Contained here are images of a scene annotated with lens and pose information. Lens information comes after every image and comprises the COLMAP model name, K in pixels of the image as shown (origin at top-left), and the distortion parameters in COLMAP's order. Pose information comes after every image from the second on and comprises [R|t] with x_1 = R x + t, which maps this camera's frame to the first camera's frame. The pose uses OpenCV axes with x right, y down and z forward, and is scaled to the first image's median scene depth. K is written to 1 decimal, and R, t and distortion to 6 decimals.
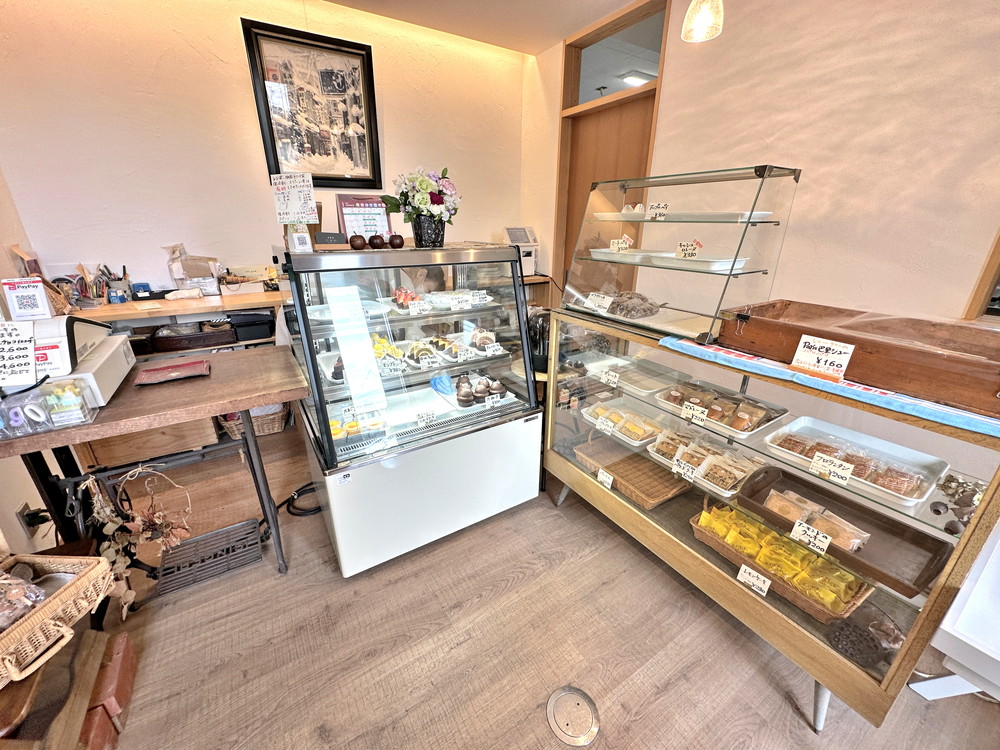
lens RADIAL K [[398.2, 0, 504.2], [0, 398.2, 374.0], [0, 0, 1]] dist [-0.000703, -0.000031]
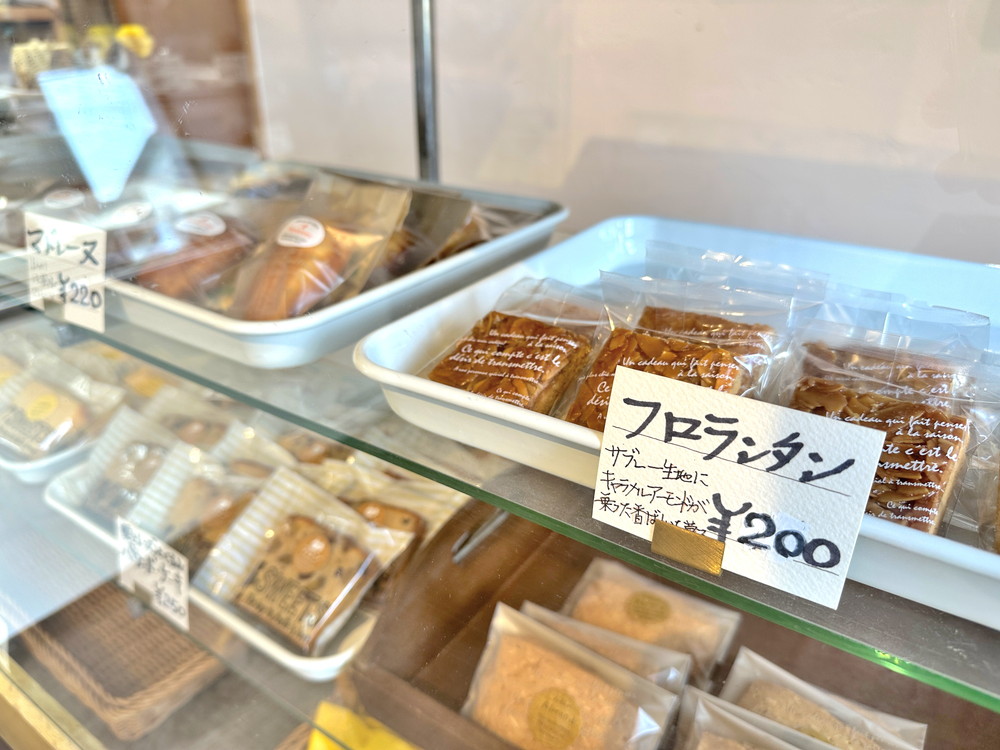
lens RADIAL K [[739.0, 0, 500.0], [0, 739.0, 375.0], [0, 0, 1]] dist [0.042219, -0.085985]
pose [[0.925815, -0.171608, 0.336776, 0.540881], [0.140088, 0.983326, 0.115957, 0.133280], [-0.351059, -0.060176, 0.934418, 0.641044]]
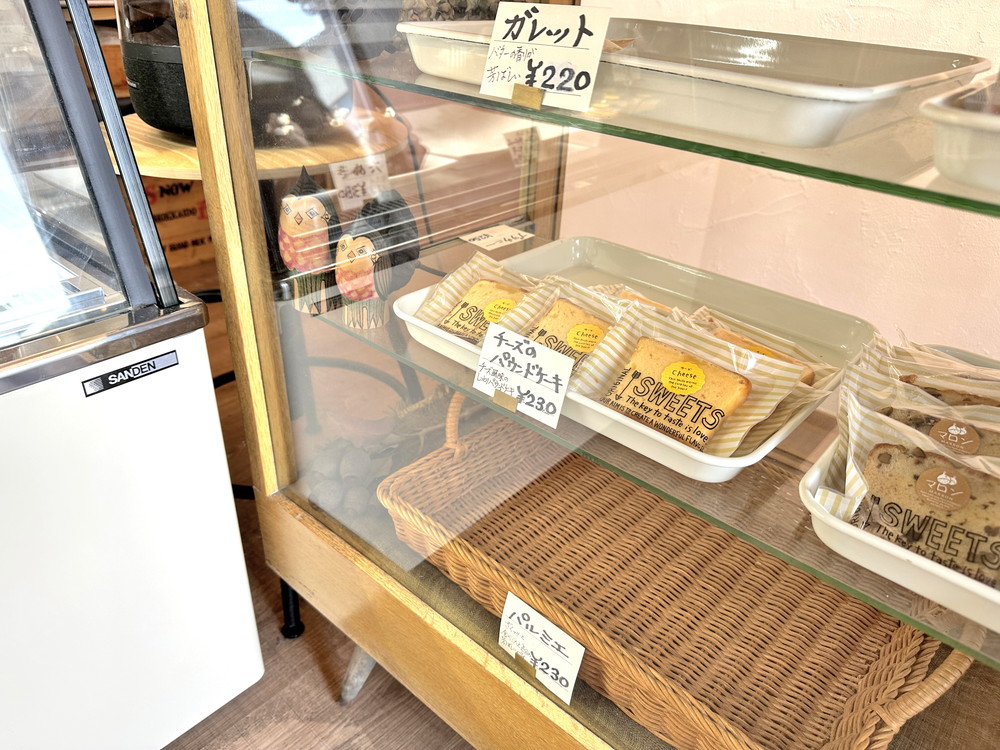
lens RADIAL K [[711.6, 0, 504.4], [0, 711.6, 376.4], [0, 0, 1]] dist [0.099469, -0.189074]
pose [[0.960137, -0.105579, 0.258824, 0.212187], [0.061873, 0.983230, 0.171551, 0.097966], [-0.272596, -0.148698, 0.950568, 0.911729]]
